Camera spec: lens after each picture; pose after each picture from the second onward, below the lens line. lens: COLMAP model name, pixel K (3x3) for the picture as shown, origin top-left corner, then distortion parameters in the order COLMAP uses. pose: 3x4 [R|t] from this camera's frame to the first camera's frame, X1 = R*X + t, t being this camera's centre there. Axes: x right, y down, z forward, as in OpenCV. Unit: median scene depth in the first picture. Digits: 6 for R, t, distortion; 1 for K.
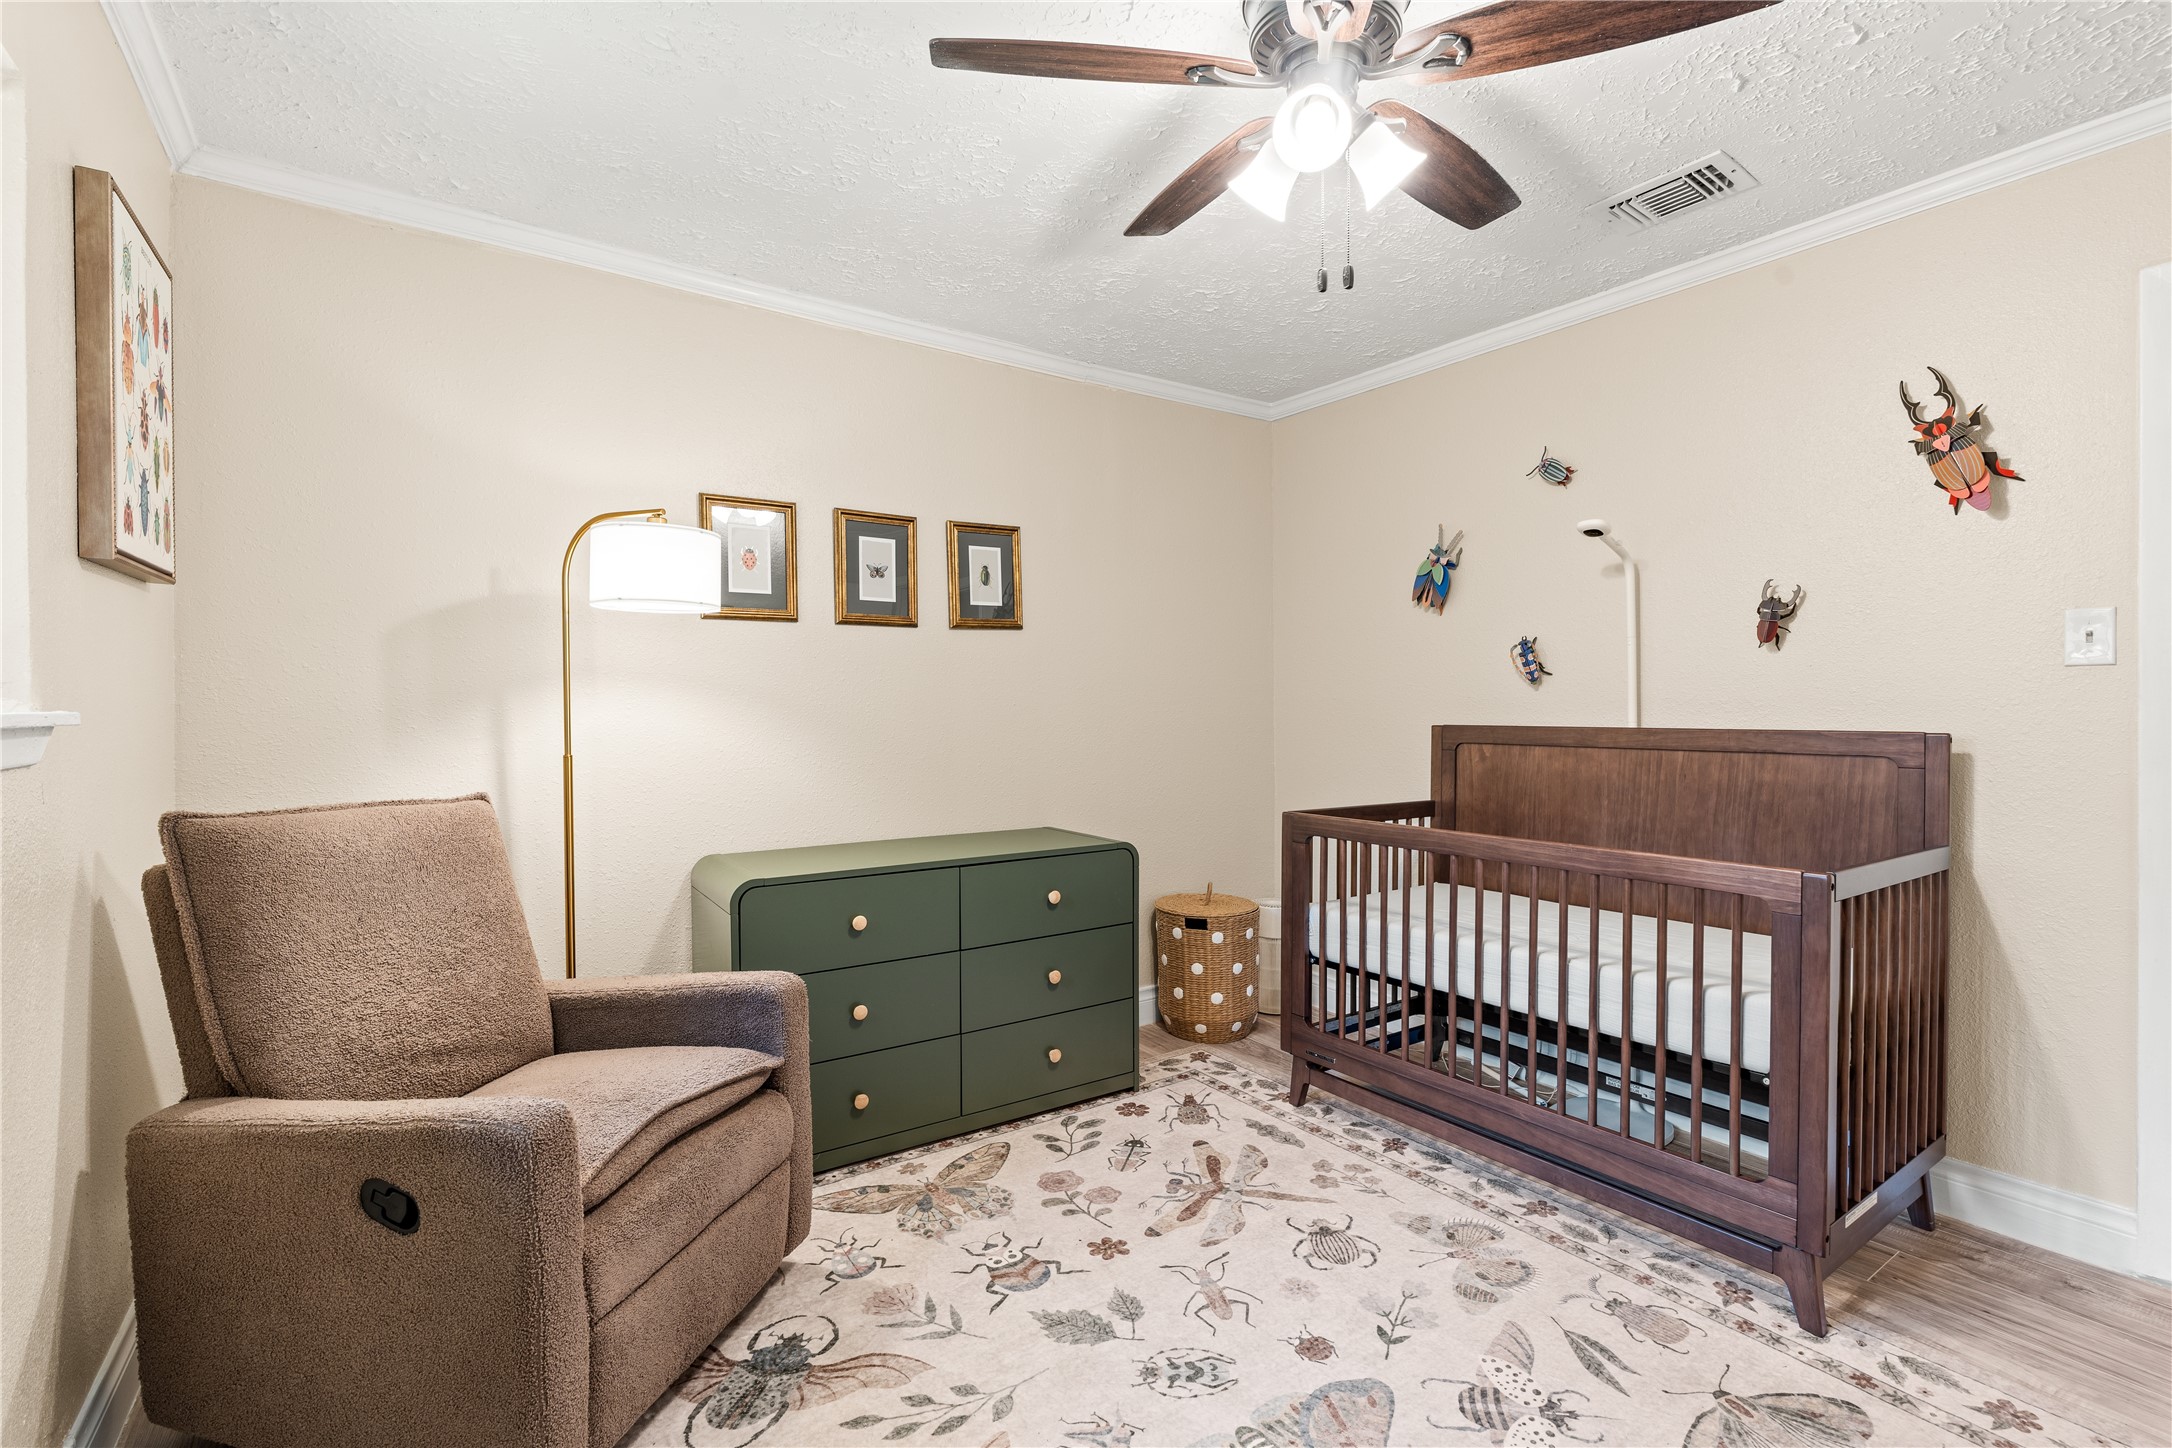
lens RADIAL K [[978.6, 0, 1089.9], [0, 978.6, 722.6], [0, 0, 1]] dist [-0.004092, 0.001565]
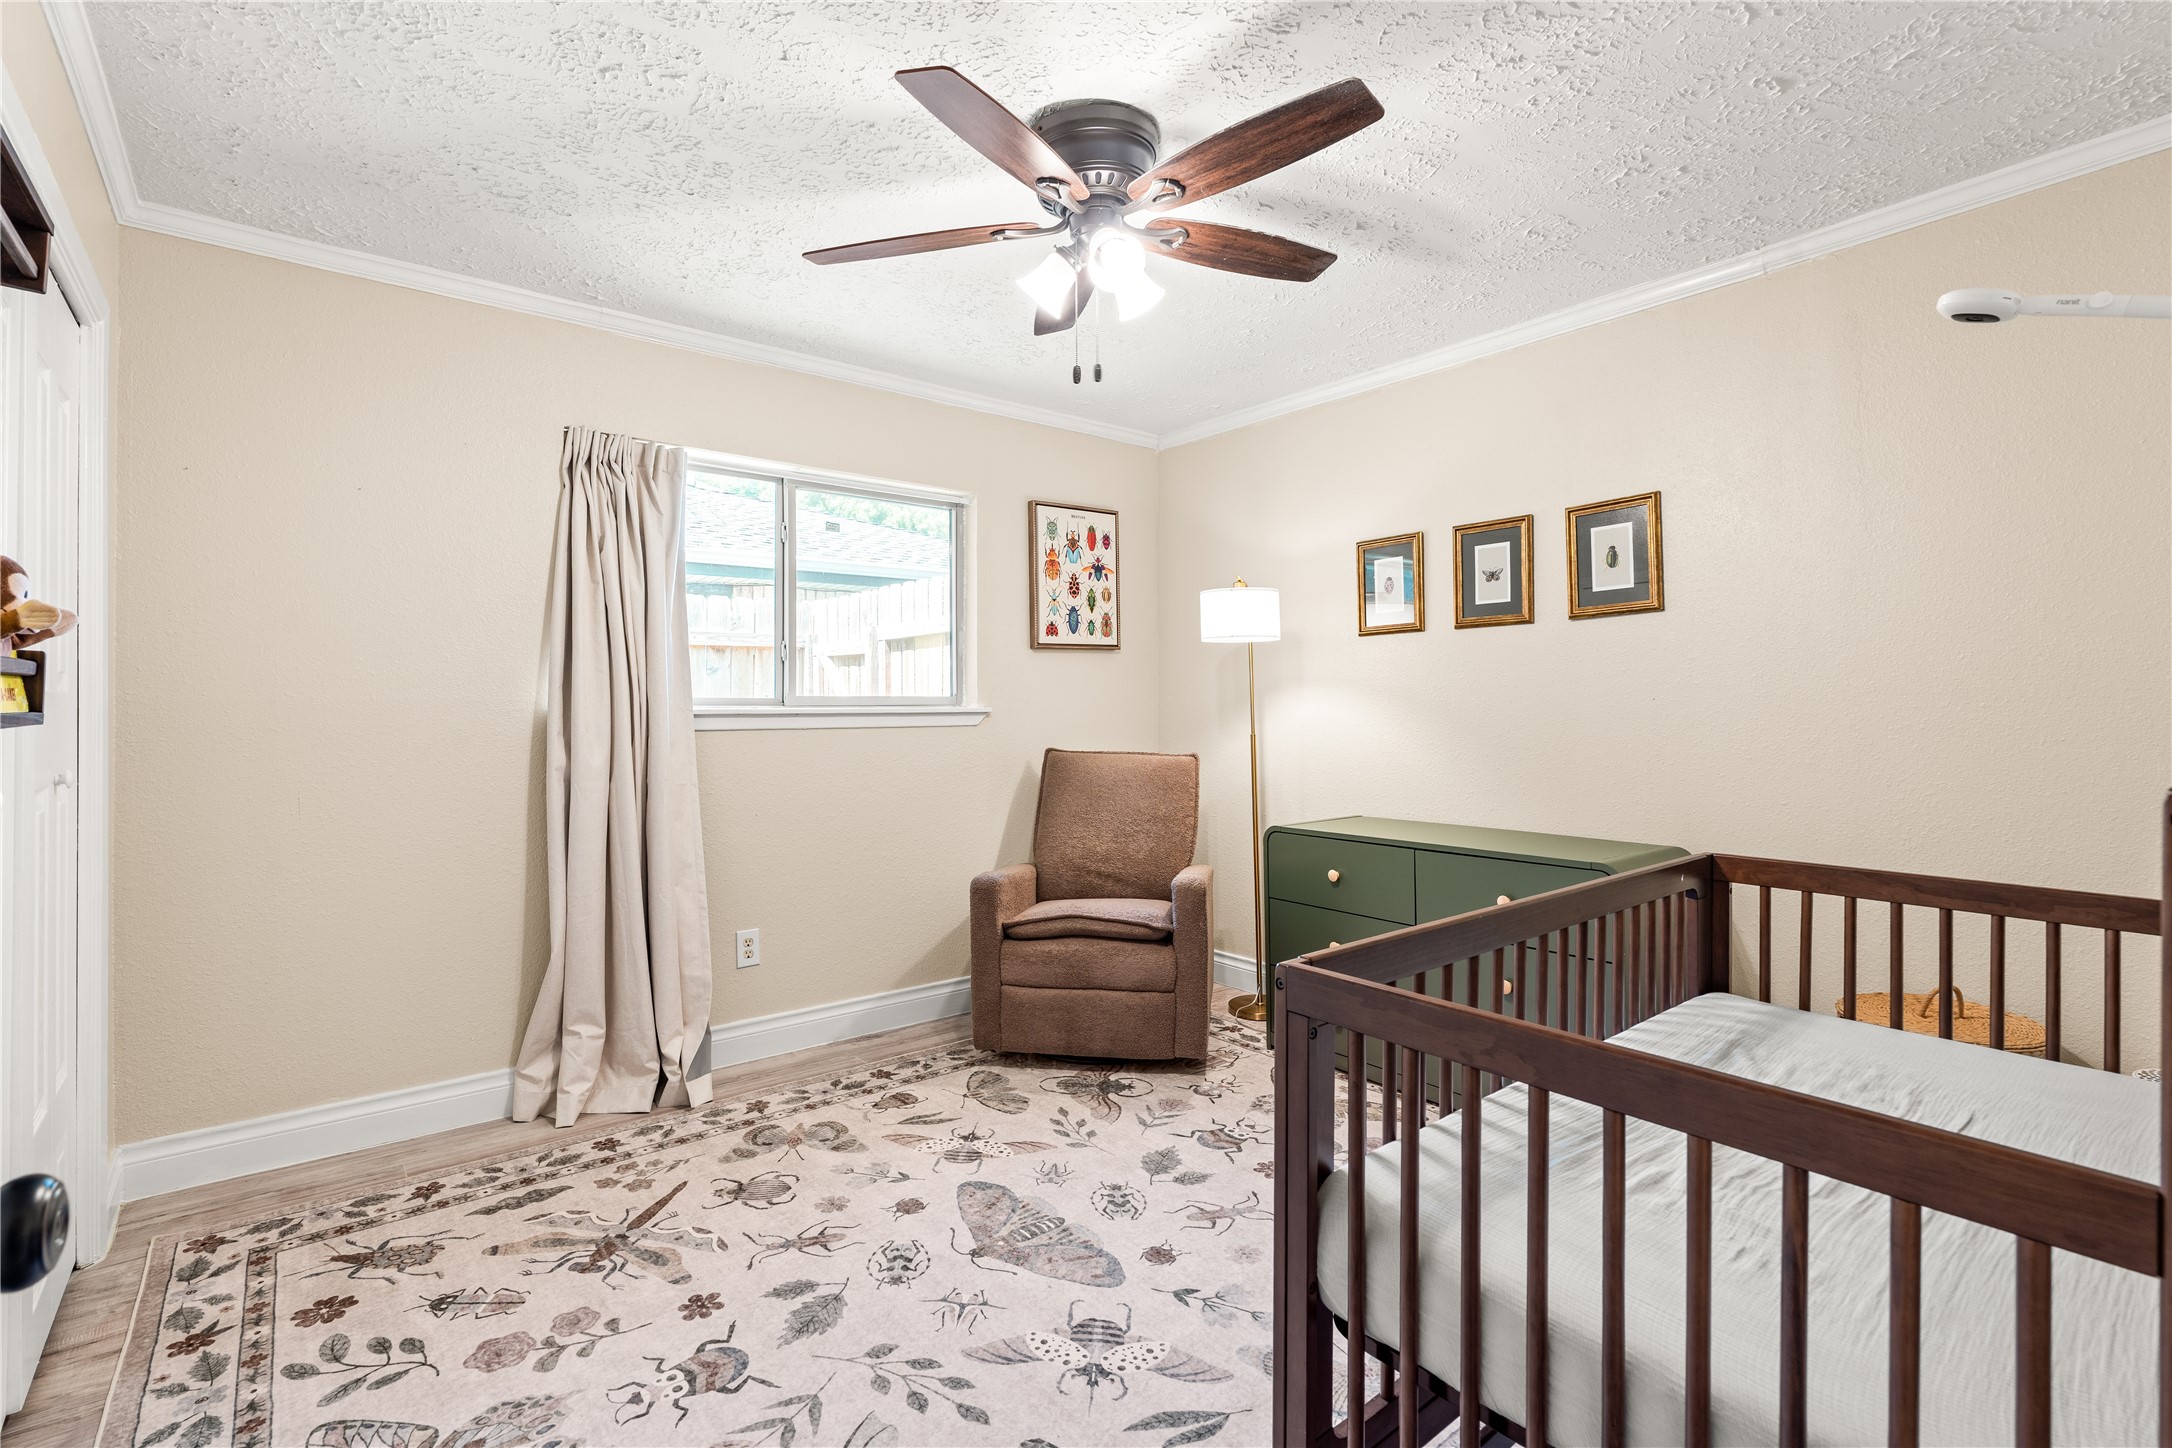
lens RADIAL K [[995.3, 0, 1088.5], [0, 995.3, 704.1], [0, 0, 1]] dist [-0.001611, 0.000310]
pose [[0.069126, -0.001756, -0.997606, 0.927243], [-0.010508, 0.999942, -0.002489, -0.008182], [0.997553, 0.010655, 0.069104, 0.544674]]
